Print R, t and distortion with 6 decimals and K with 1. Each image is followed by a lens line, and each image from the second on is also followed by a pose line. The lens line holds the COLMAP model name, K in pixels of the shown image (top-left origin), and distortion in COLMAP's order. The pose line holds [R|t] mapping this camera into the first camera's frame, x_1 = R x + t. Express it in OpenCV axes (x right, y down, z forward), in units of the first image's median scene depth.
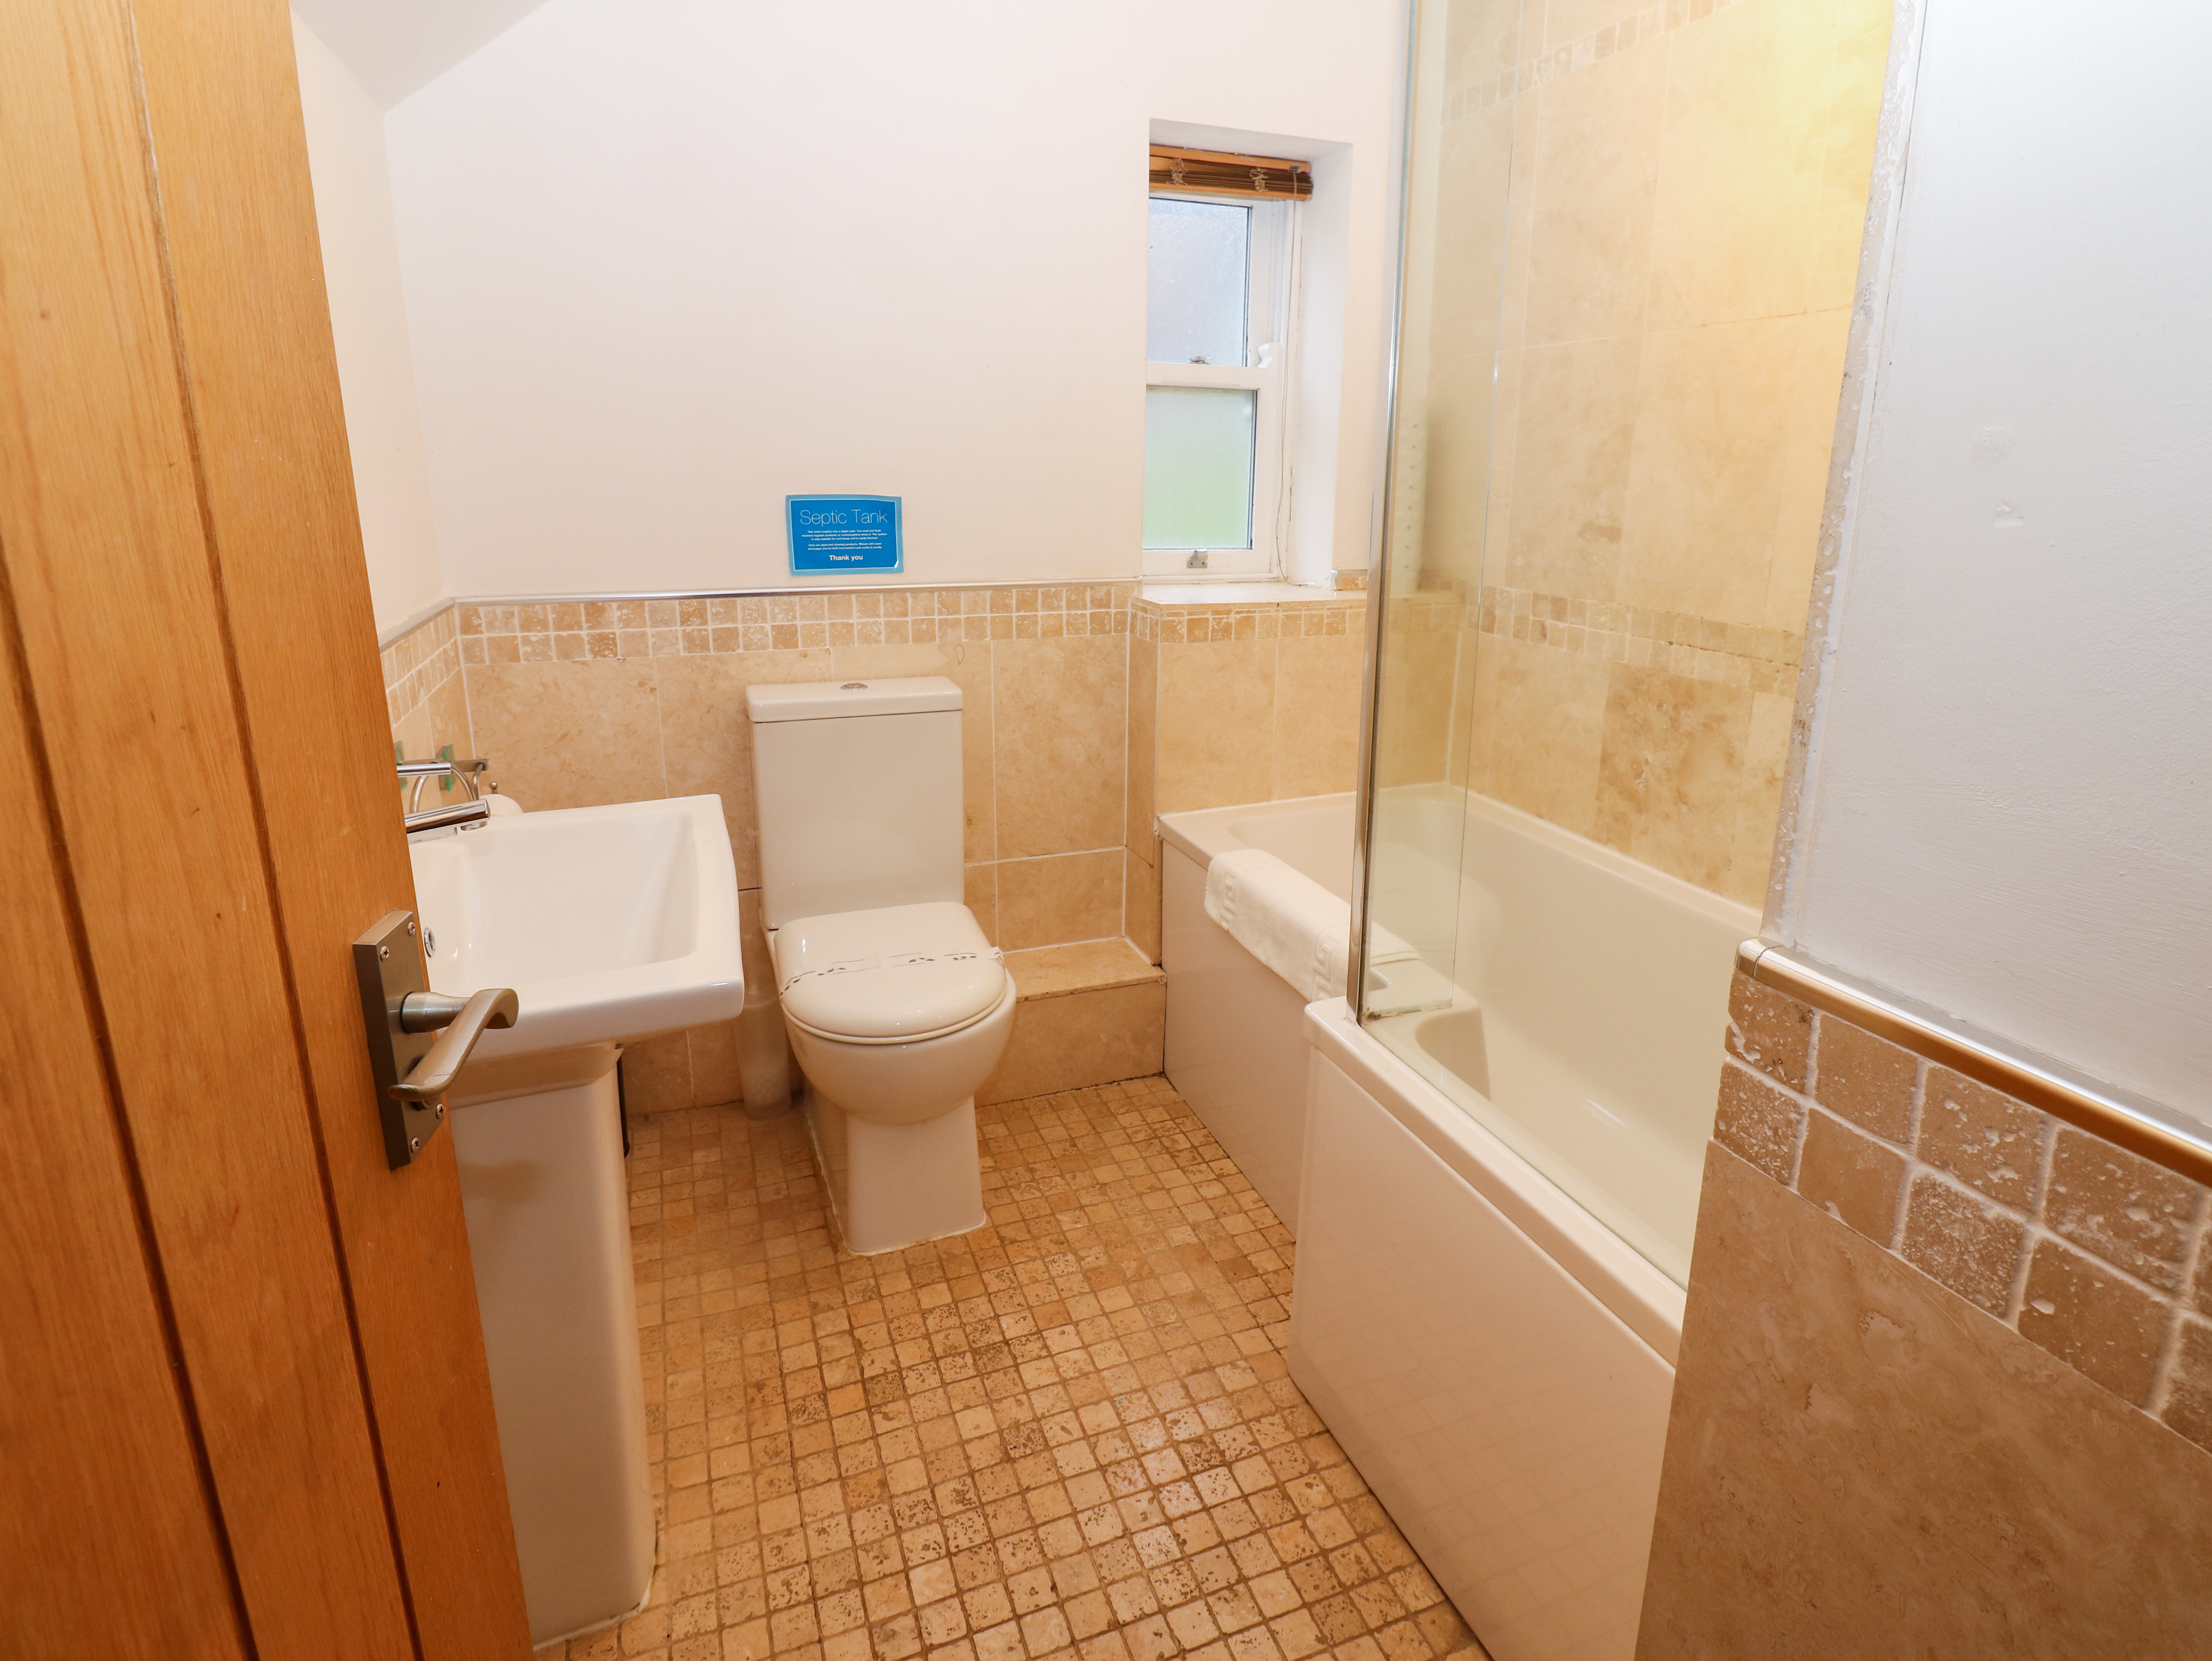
lens RADIAL K [[1183.8, 0, 1102.6], [0, 1183.8, 798.3], [0, 0, 1]] dist [0.007054, -0.018144]
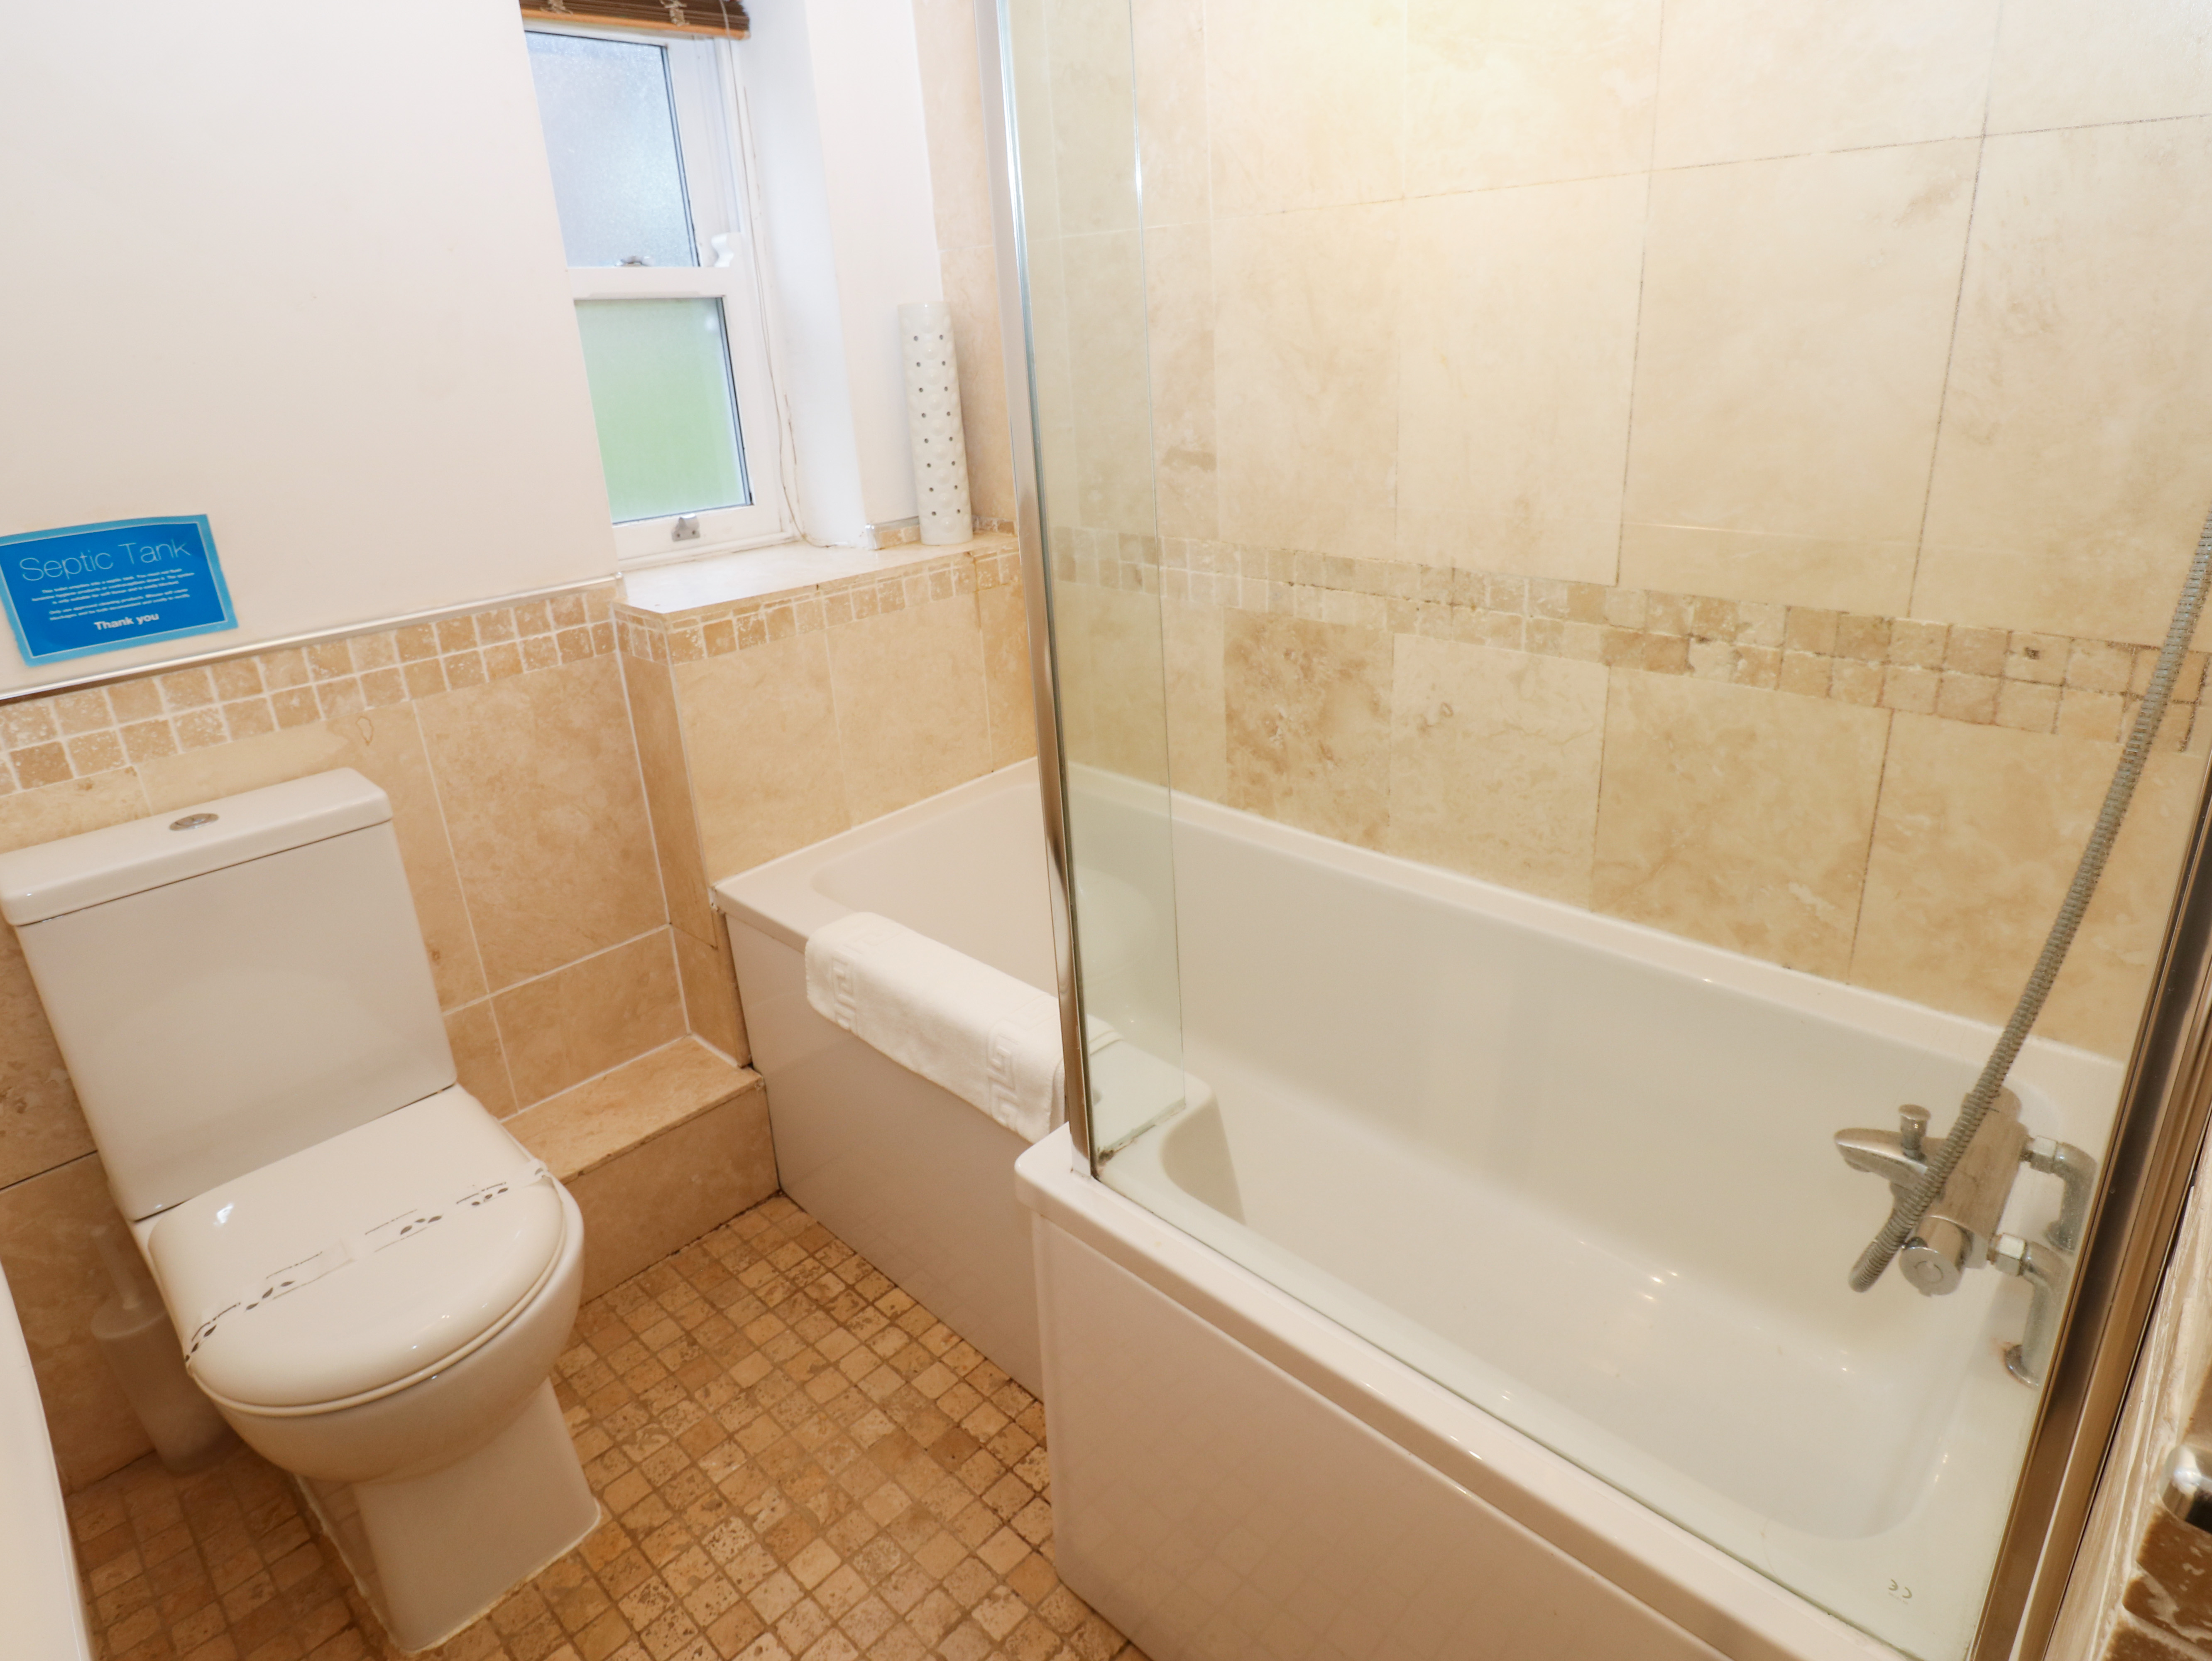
lens RADIAL K [[1249.3, 0, 1107.7], [0, 1249.3, 776.5], [0, 0, 1]] dist [0.003372, -0.014958]
pose [[0.896998, -0.203414, 0.392451, -0.027313], [0.174227, 0.978650, 0.109033, -0.103511], [-0.406251, -0.029427, 0.913288, 0.189112]]
